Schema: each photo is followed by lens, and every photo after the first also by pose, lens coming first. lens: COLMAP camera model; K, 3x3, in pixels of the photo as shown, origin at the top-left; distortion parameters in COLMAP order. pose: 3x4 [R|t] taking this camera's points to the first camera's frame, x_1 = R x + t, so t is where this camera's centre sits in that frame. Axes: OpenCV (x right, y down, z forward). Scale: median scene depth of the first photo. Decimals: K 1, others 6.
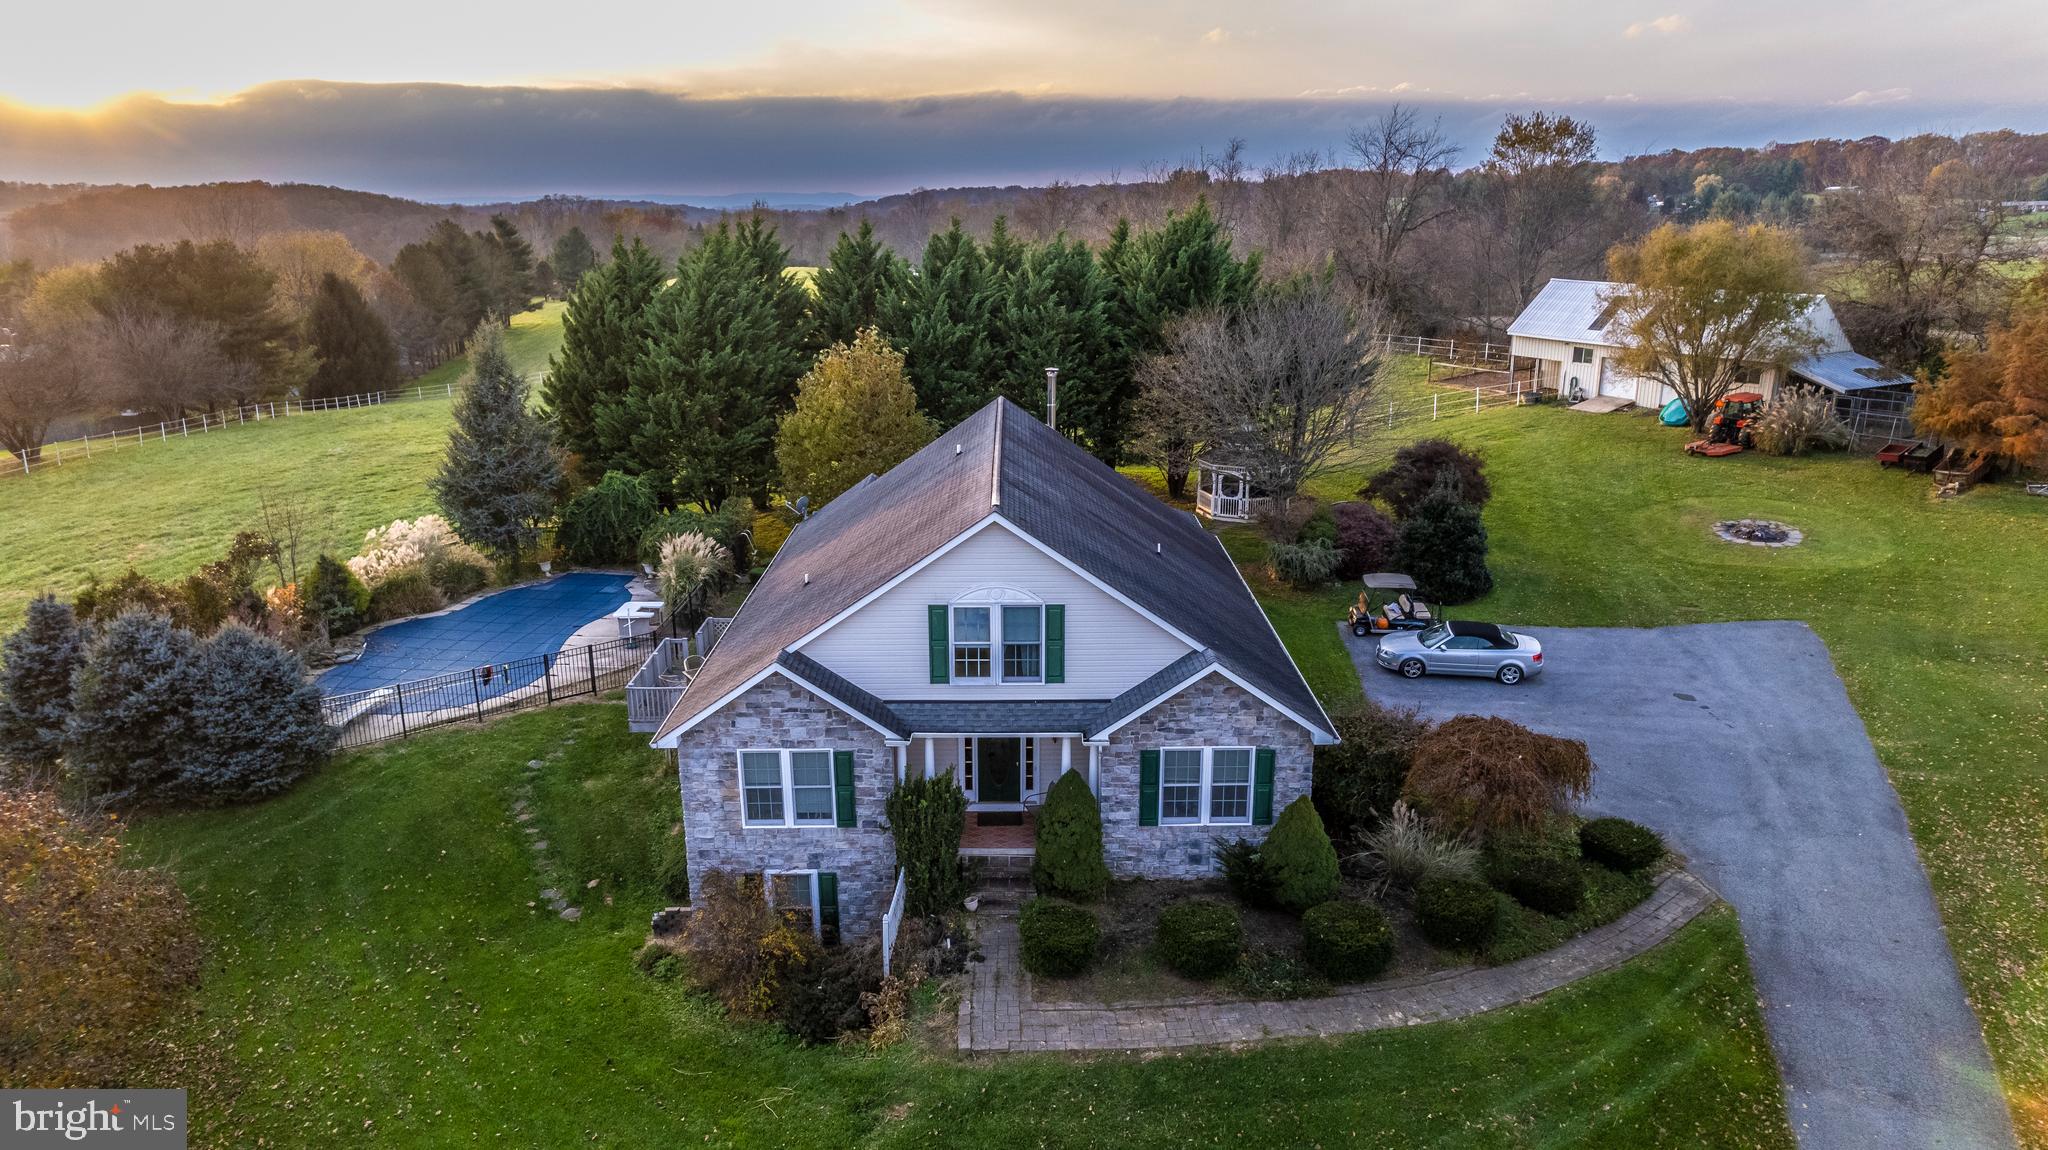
lens RADIAL K [[1325.5, 0, 1014.5], [0, 1325.5, 574.7], [0, 0, 1]] dist [-0.042919, 0.066638]
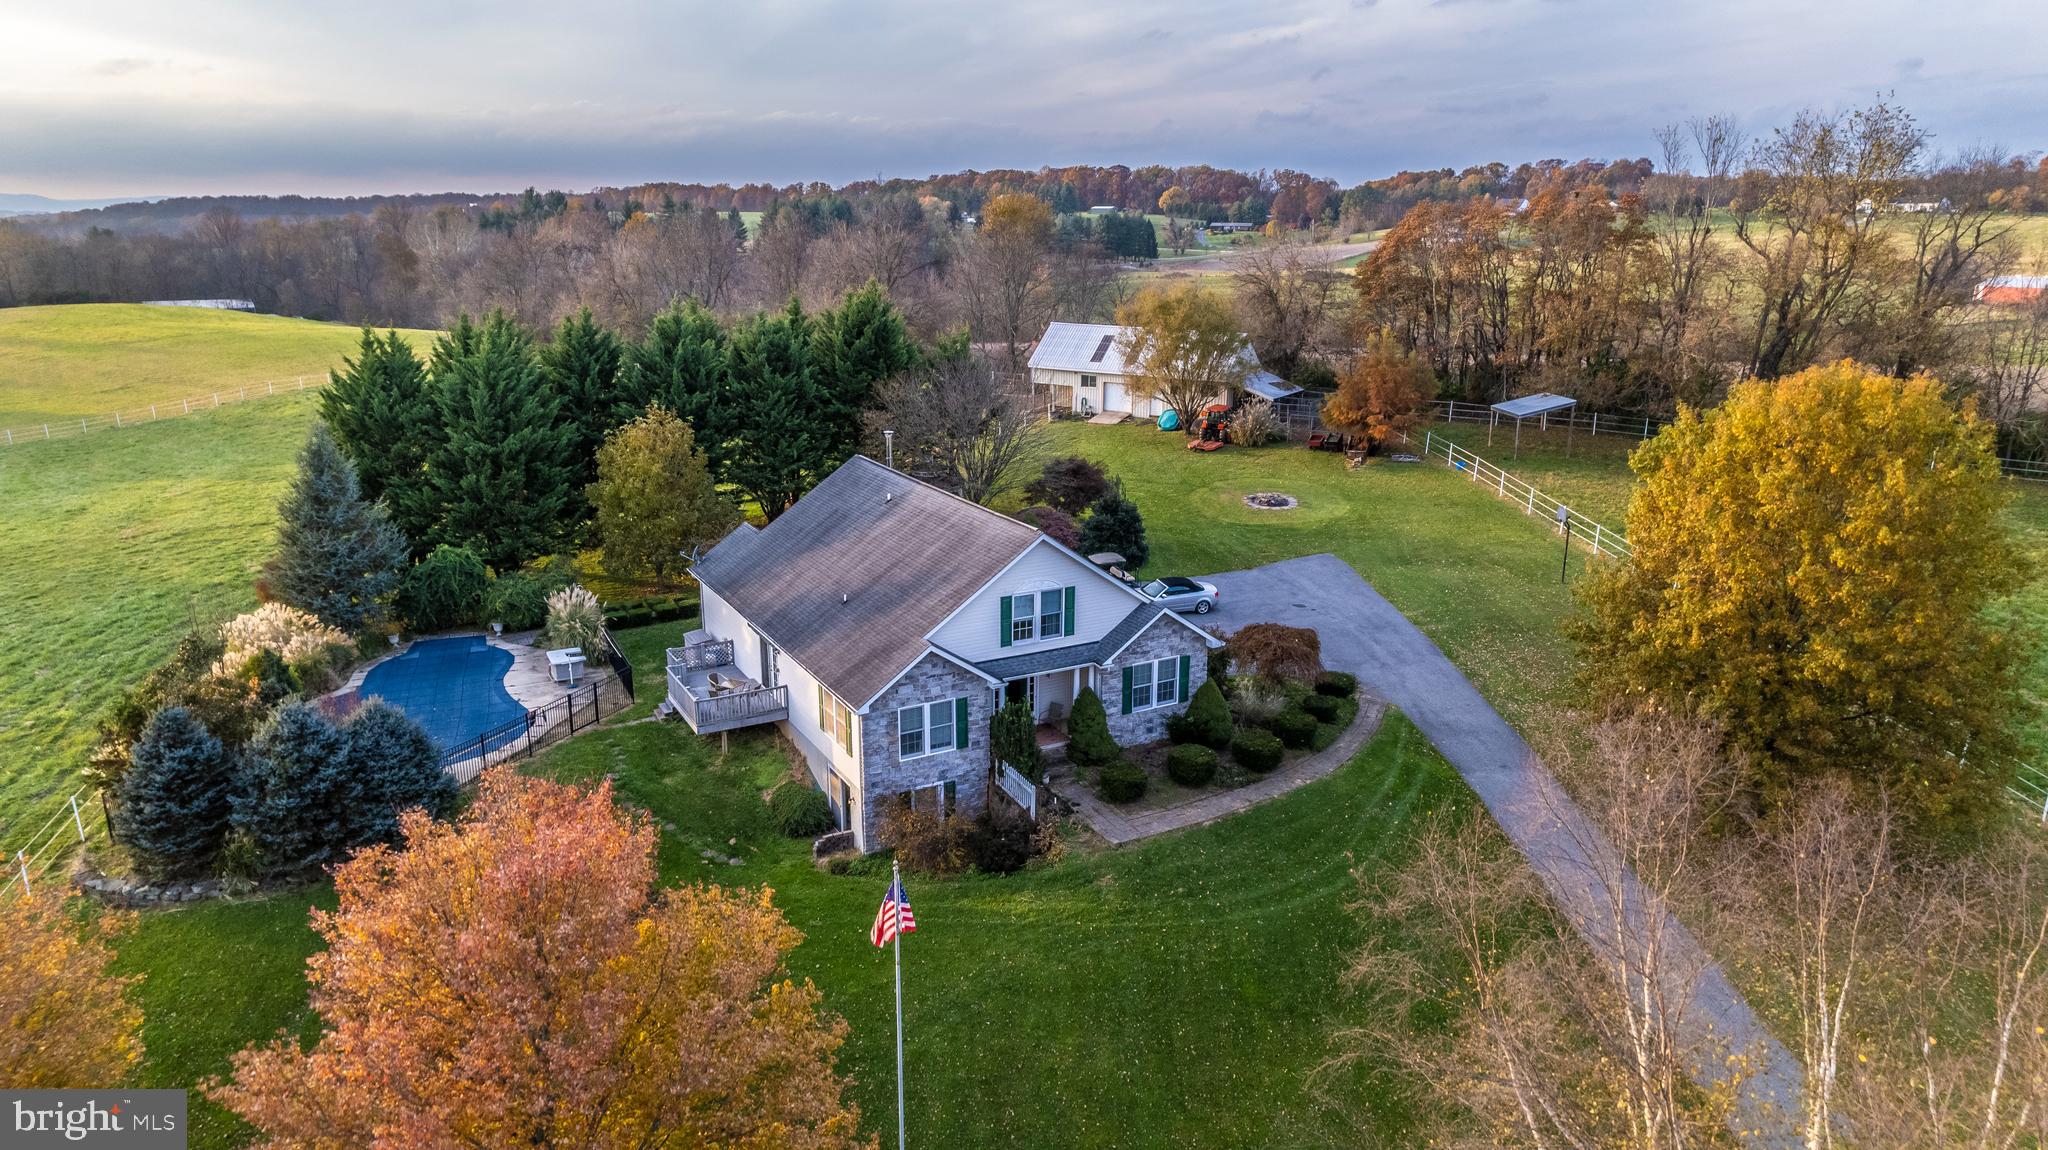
lens RADIAL K [[1325.5, 0, 1024.0], [0, 1325.5, 574.2], [0, 0, 1]] dist [-0.042919, 0.066638]
pose [[0.878760, -0.122275, 0.461335, -0.740935], [0.125879, 0.991777, 0.023088, -0.035976], [-0.460364, 0.037783, 0.886926, -0.402403]]
